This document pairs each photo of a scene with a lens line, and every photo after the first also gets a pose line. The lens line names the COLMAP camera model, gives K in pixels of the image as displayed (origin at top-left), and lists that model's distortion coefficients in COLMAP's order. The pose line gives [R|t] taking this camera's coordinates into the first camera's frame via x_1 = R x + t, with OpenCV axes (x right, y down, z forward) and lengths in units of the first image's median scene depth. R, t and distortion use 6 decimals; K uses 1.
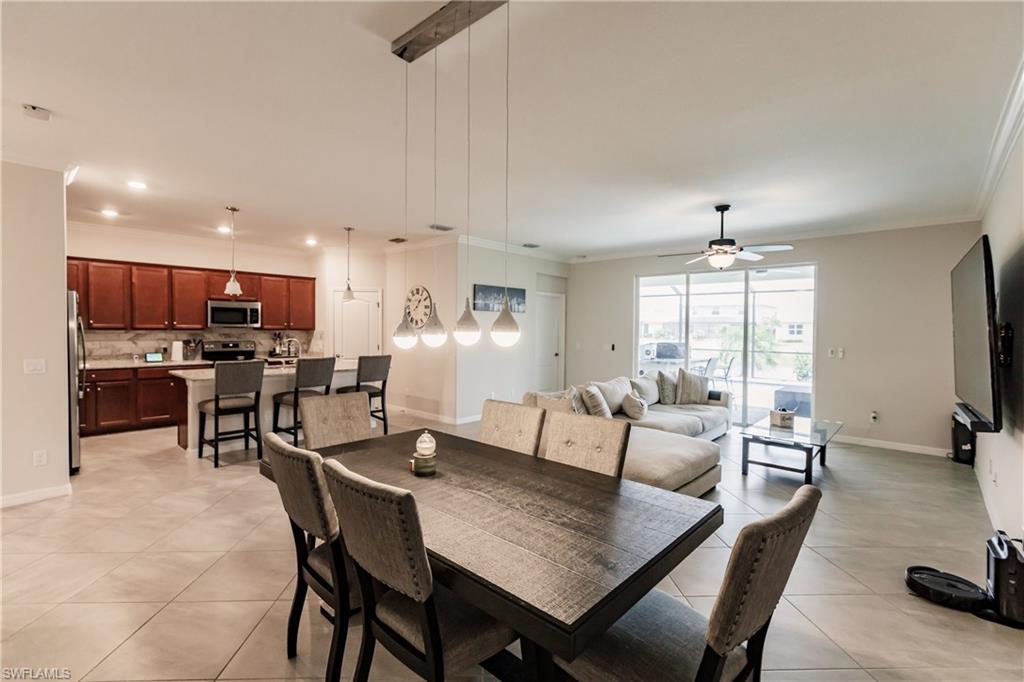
lens RADIAL K [[459.1, 0, 506.5], [0, 459.1, 336.5], [0, 0, 1]] dist [-0.000262, 0.000151]
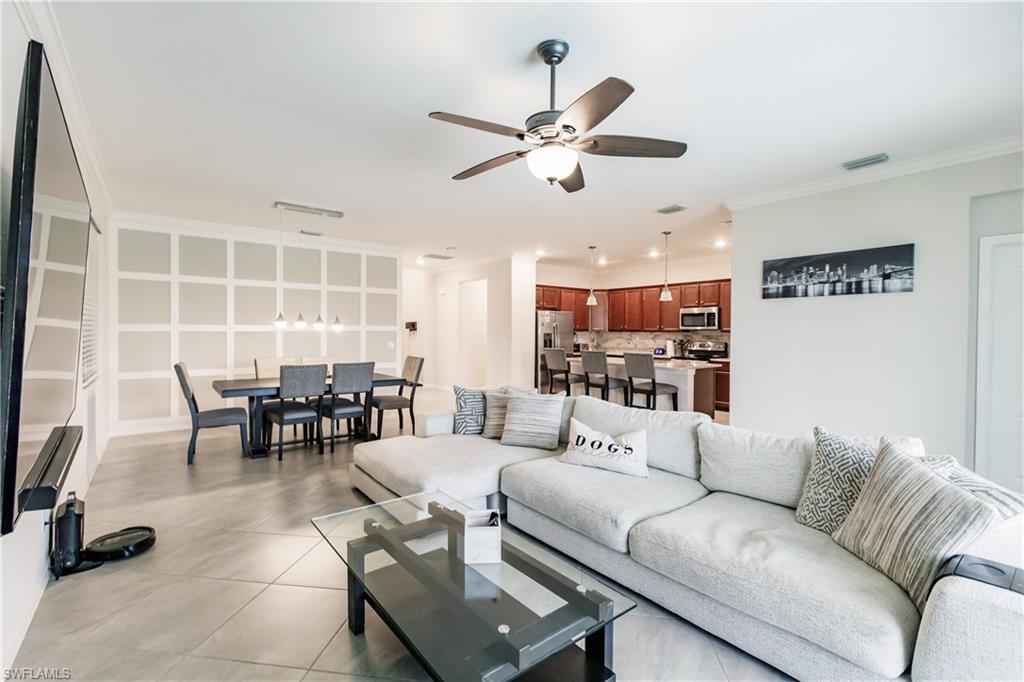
lens RADIAL K [[464.8, 0, 505.2], [0, 464.8, 337.1], [0, 0, 1]] dist [0.002857, -0.000220]
pose [[-0.191052, 0.000157, -0.981580, 0.680017], [-0.028635, 0.999573, 0.005733, 0.006217], [0.981162, 0.029203, -0.190966, 0.761134]]
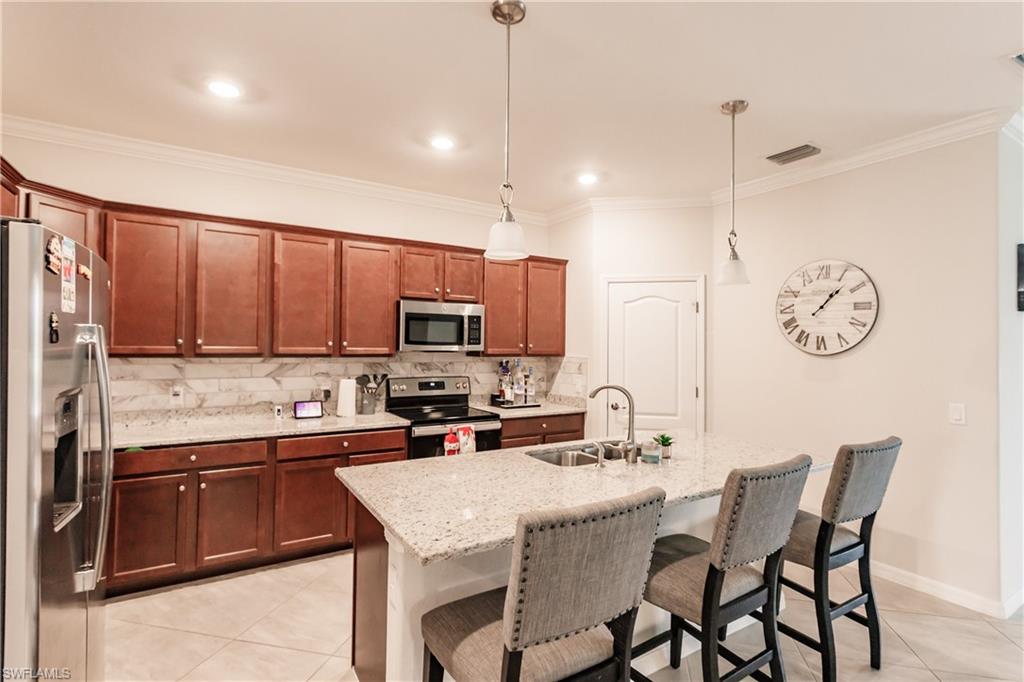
lens RADIAL K [[486.5, 0, 517.2], [0, 486.5, 337.0], [0, 0, 1]] dist [0.005072, 0.000442]
pose [[0.965303, -0.002850, -0.261116, -0.372550], [-0.007721, 0.999192, -0.039451, -0.015786], [0.261017, 0.040099, 0.964501, 0.496226]]
